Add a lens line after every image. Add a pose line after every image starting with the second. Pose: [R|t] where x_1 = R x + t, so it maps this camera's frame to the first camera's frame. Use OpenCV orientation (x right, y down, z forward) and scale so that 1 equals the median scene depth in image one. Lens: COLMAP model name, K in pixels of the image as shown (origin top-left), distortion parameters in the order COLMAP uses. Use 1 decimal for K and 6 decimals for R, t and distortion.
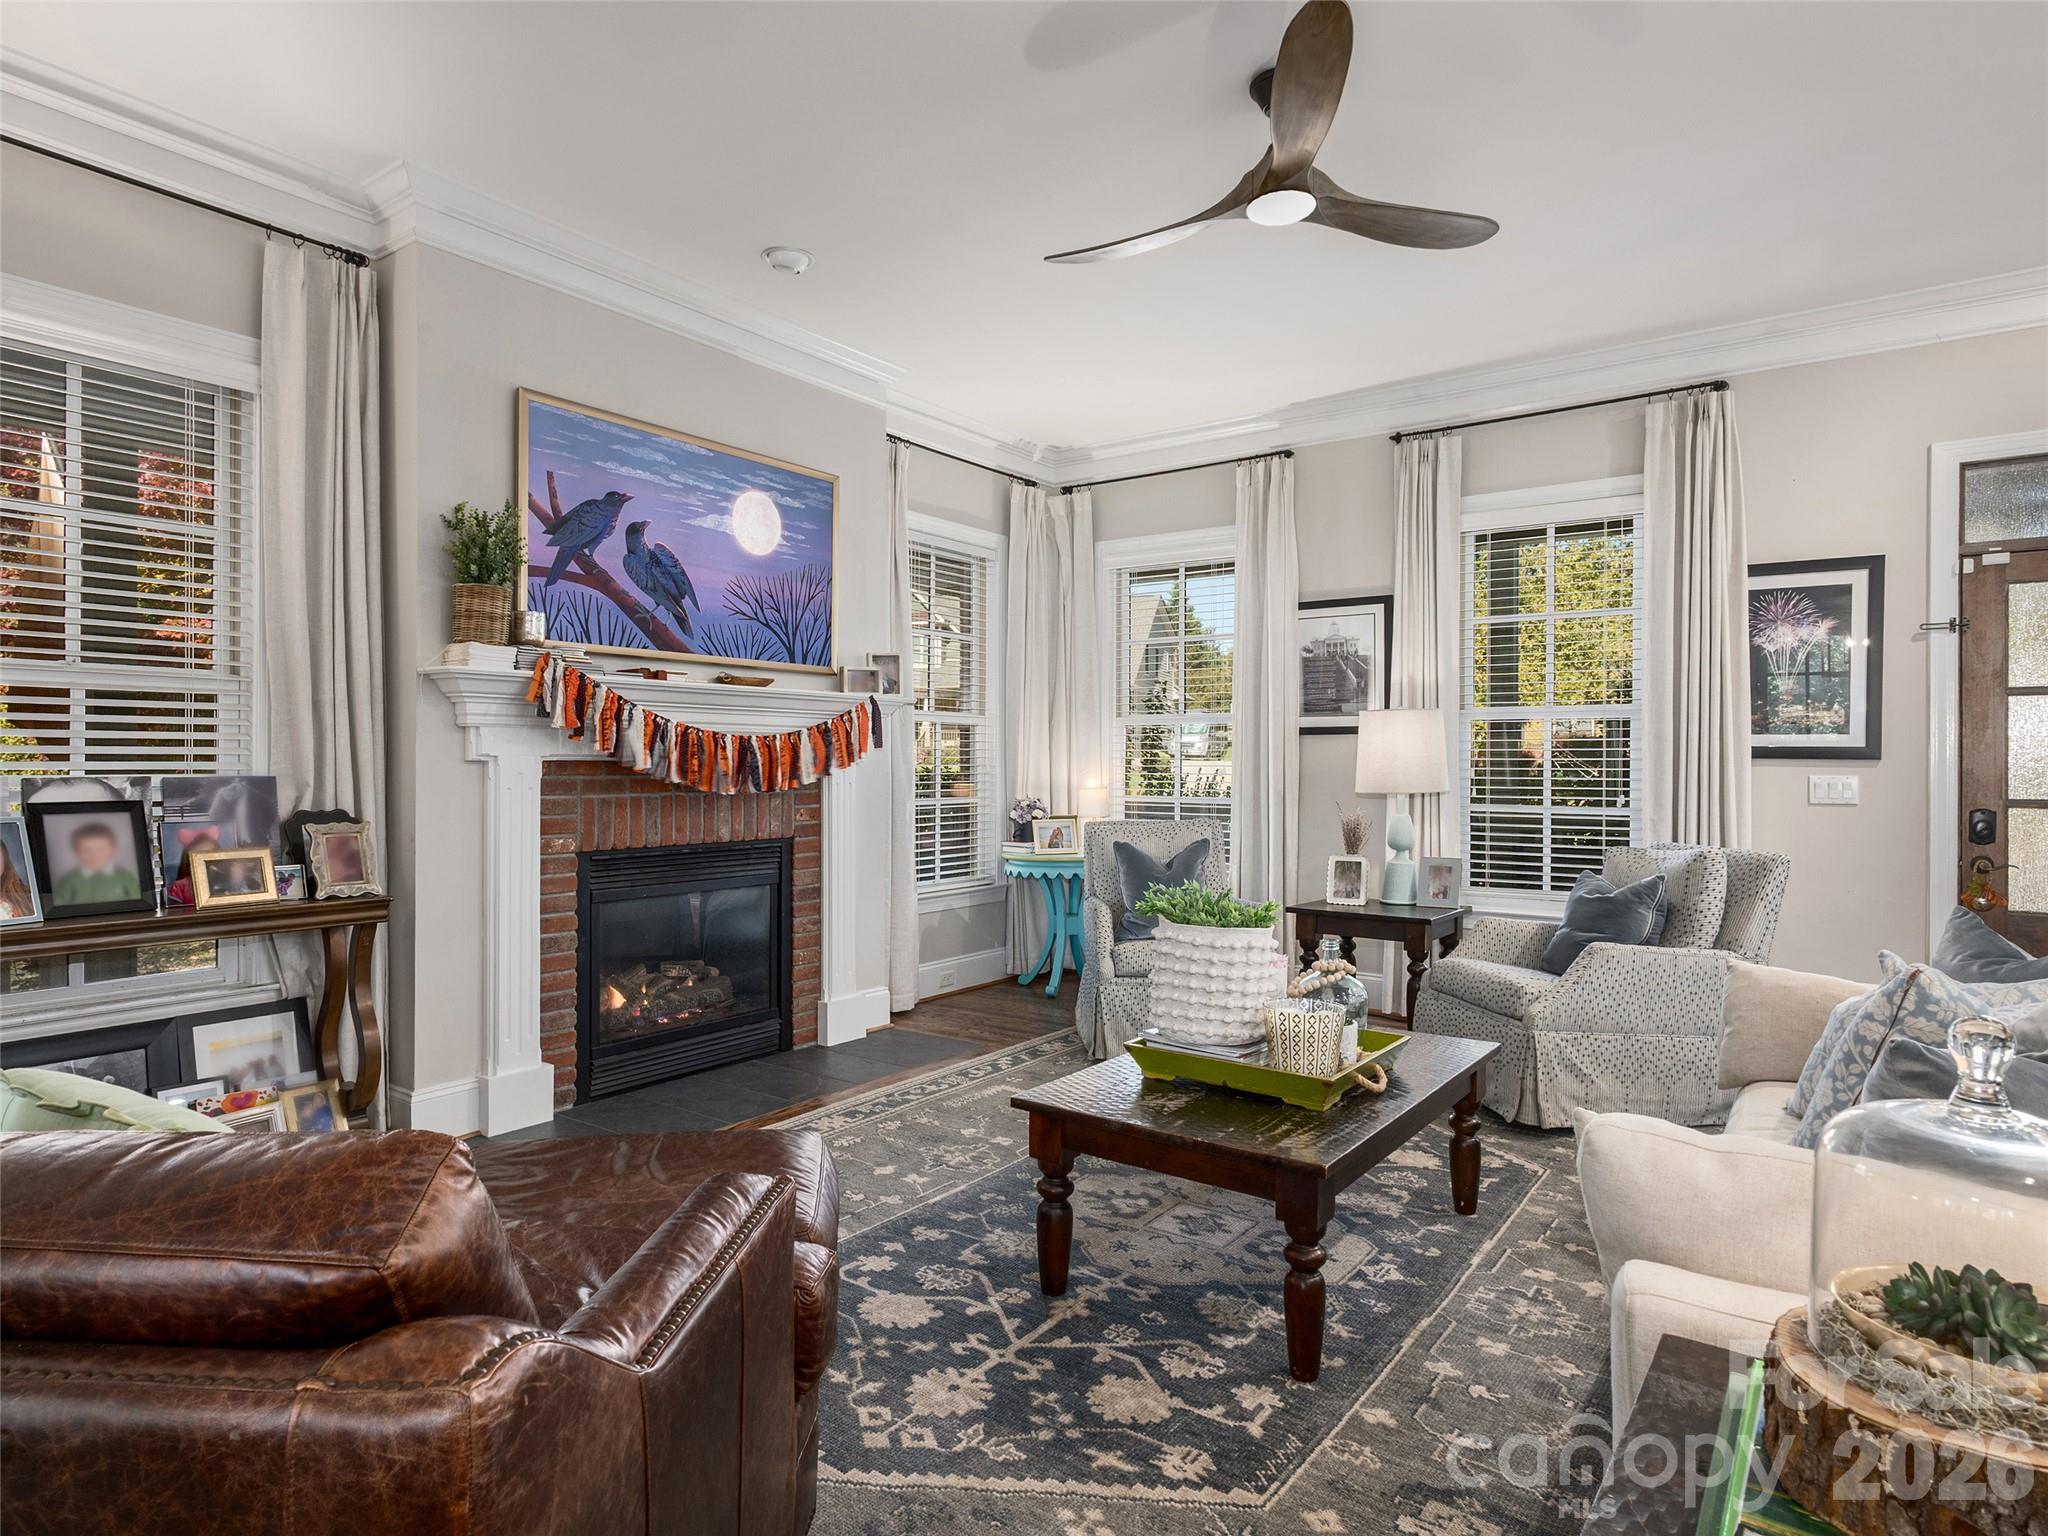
lens RADIAL K [[1154.0, 0, 991.3], [0, 1154.0, 776.0], [0, 0, 1]] dist [-0.016655, -0.001253]
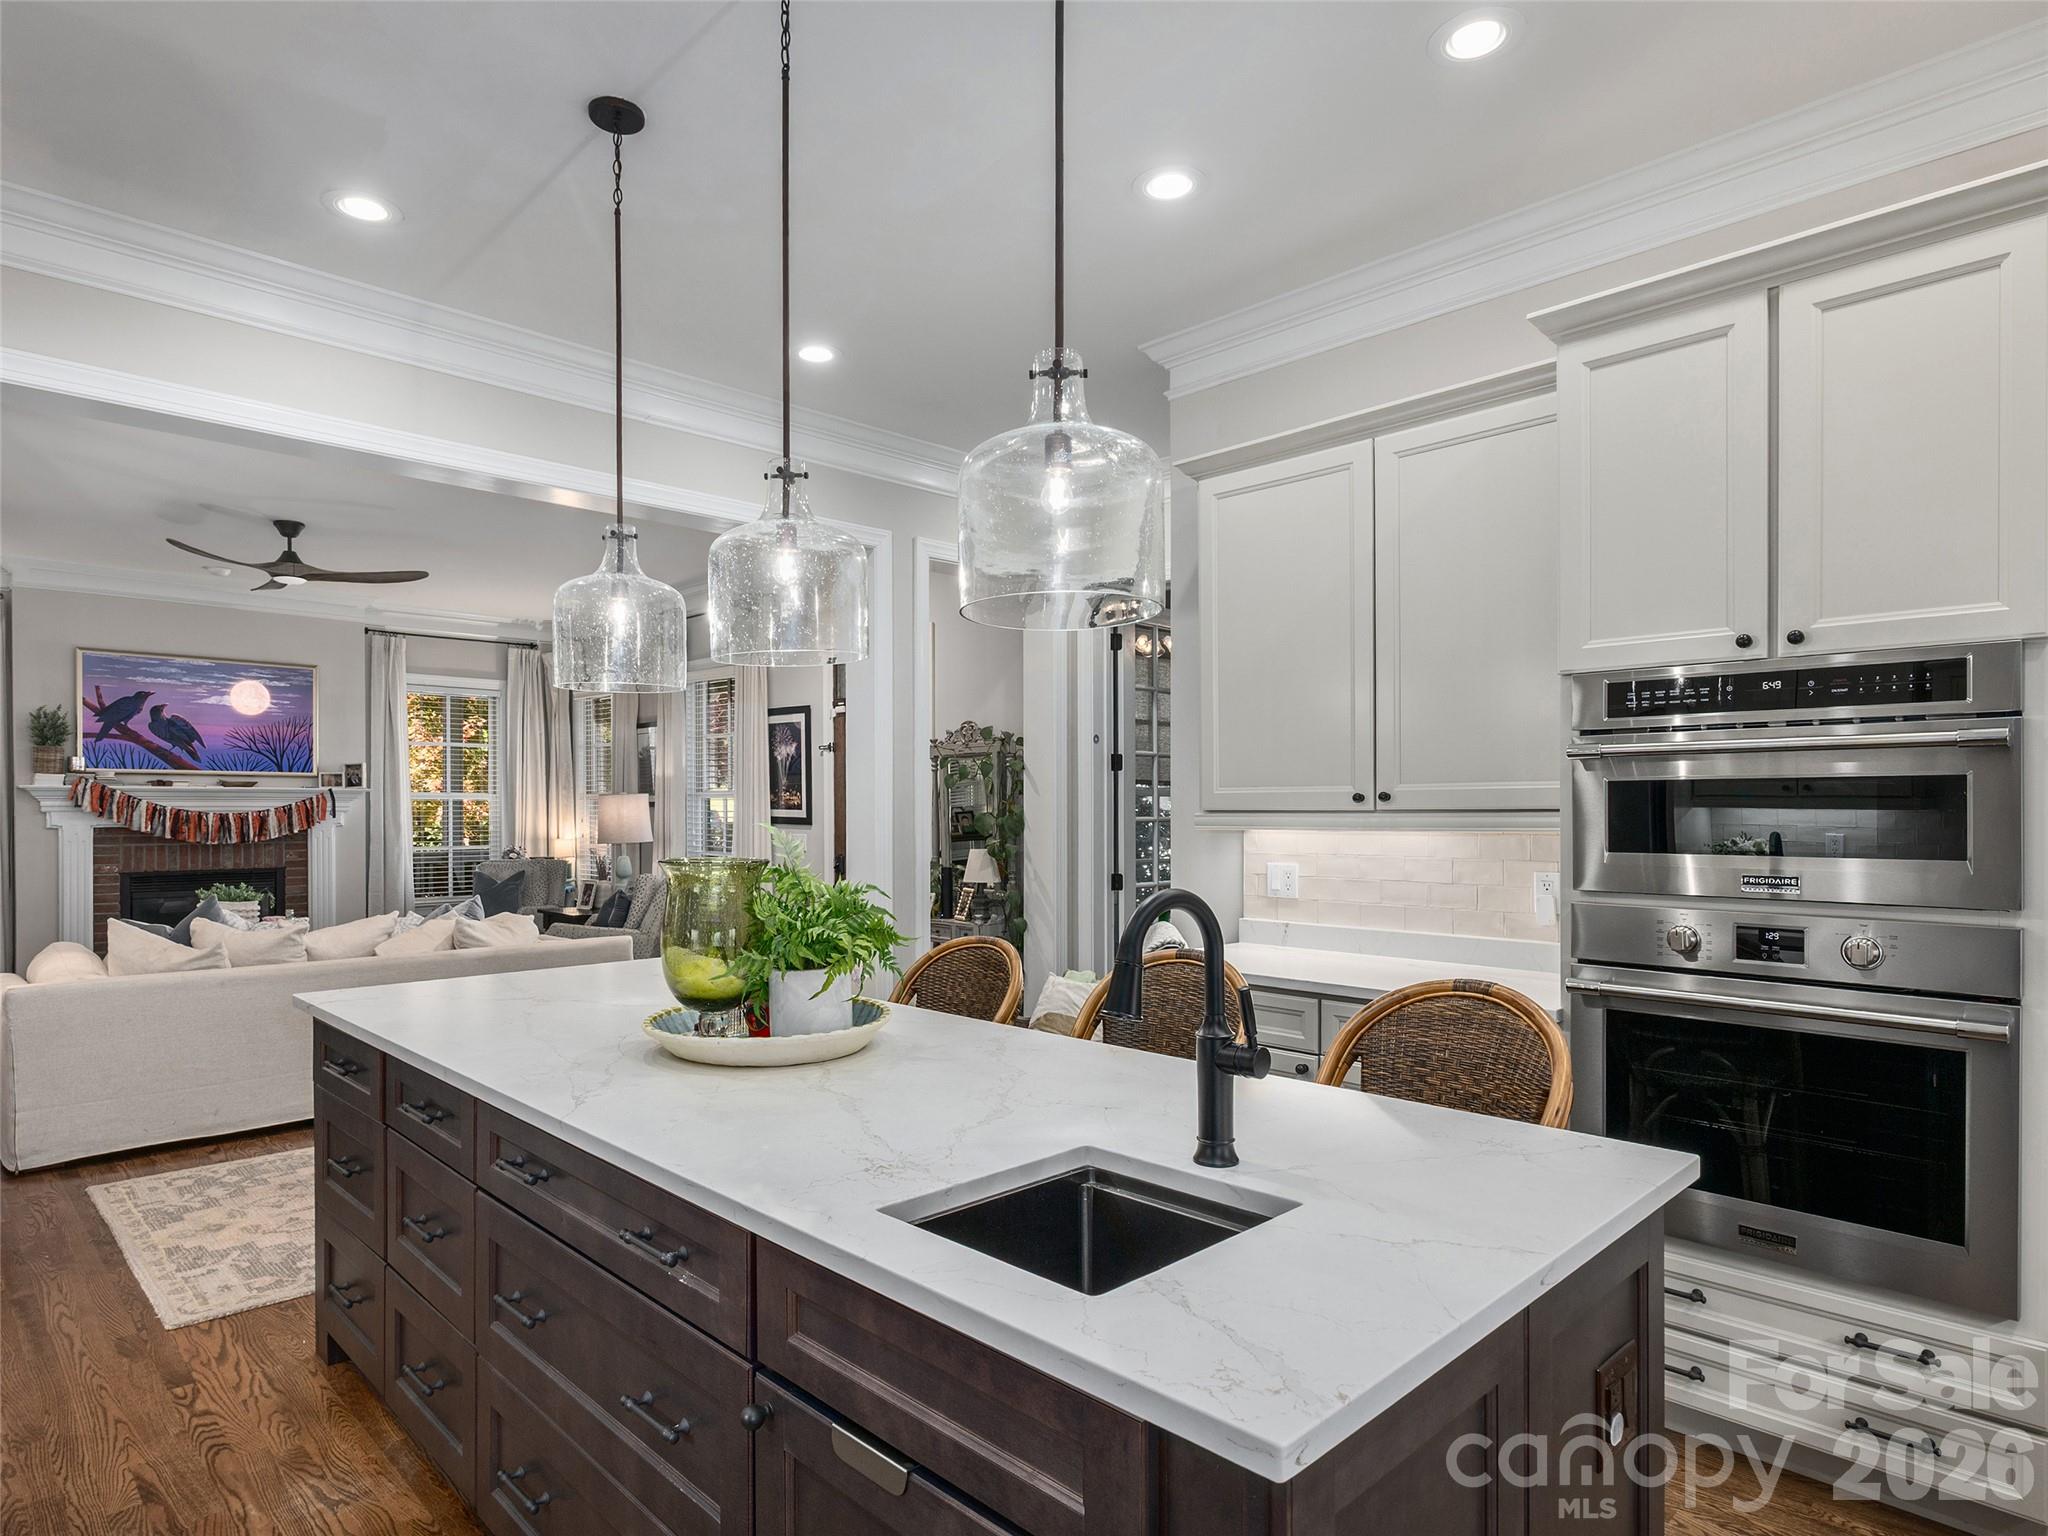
lens RADIAL K [[1145.7, 0, 957.6], [0, 1145.7, 812.8], [0, 0, 1]] dist [-0.001547, -0.000309]
pose [[0.985024, -0.002643, -0.172396, 1.326749], [0.001302, 0.999968, -0.007892, -0.019424], [0.172411, 0.007549, 0.984996, -0.663455]]
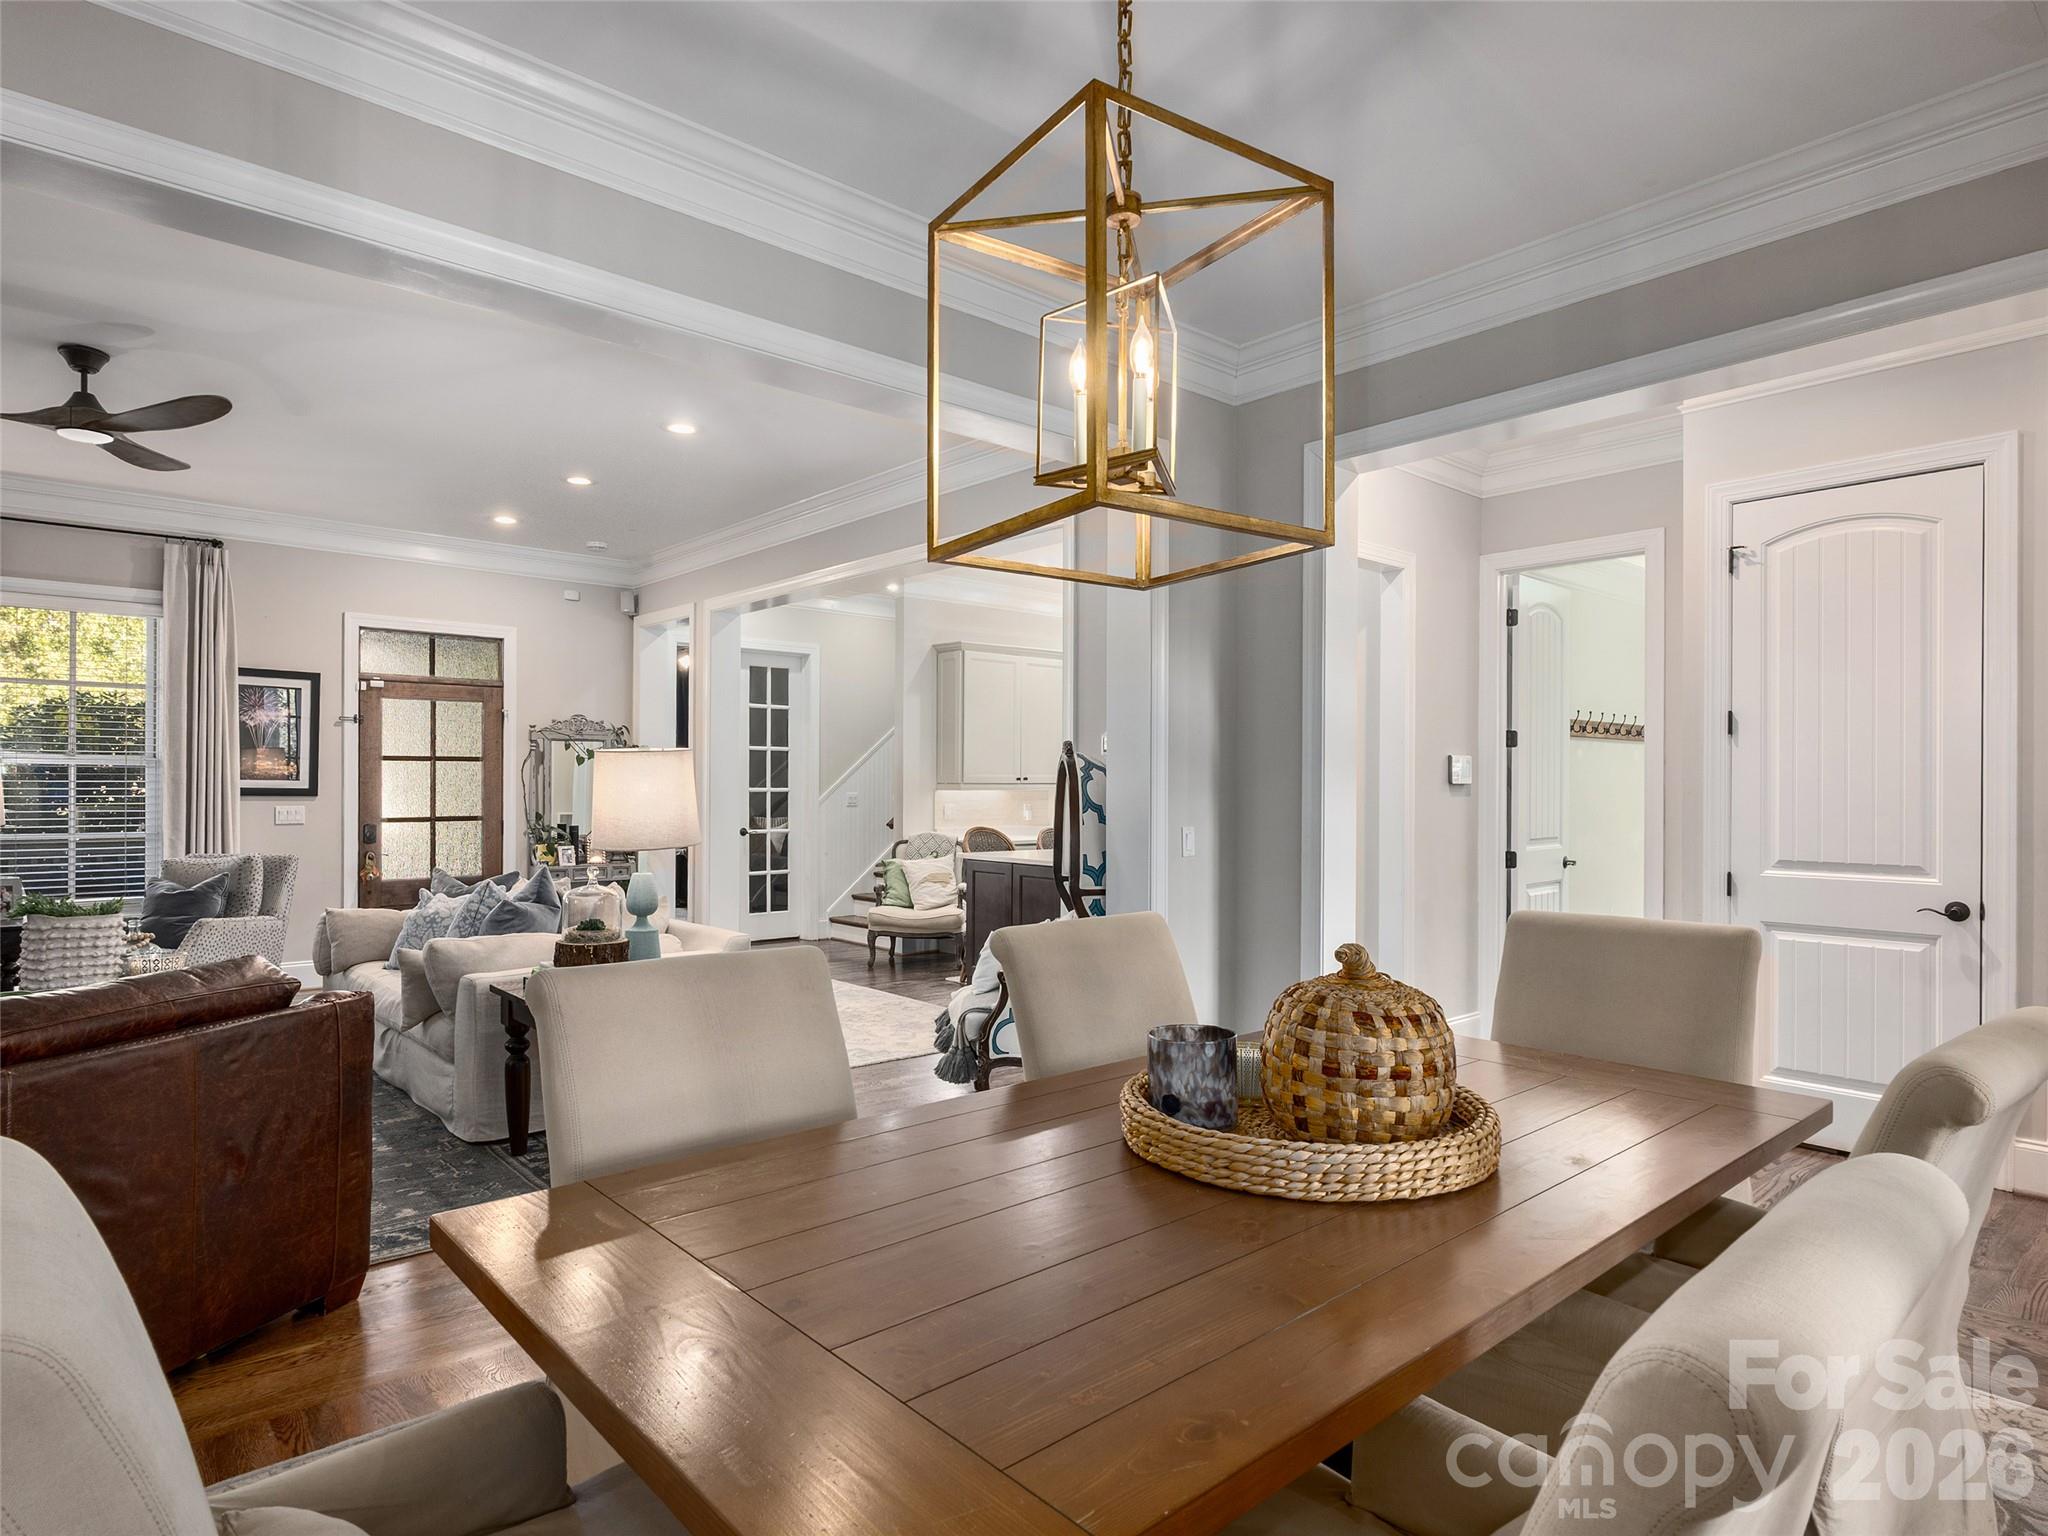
lens RADIAL K [[1154.0, 0, 991.3], [0, 1154.0, 776.0], [0, 0, 1]] dist [-0.016655, -0.001253]
pose [[0.213390, 0.007150, 0.976941, -0.658297], [0.008257, 0.999924, -0.009122, -0.020847], [-0.976932, 0.010013, 0.213315, -0.320527]]
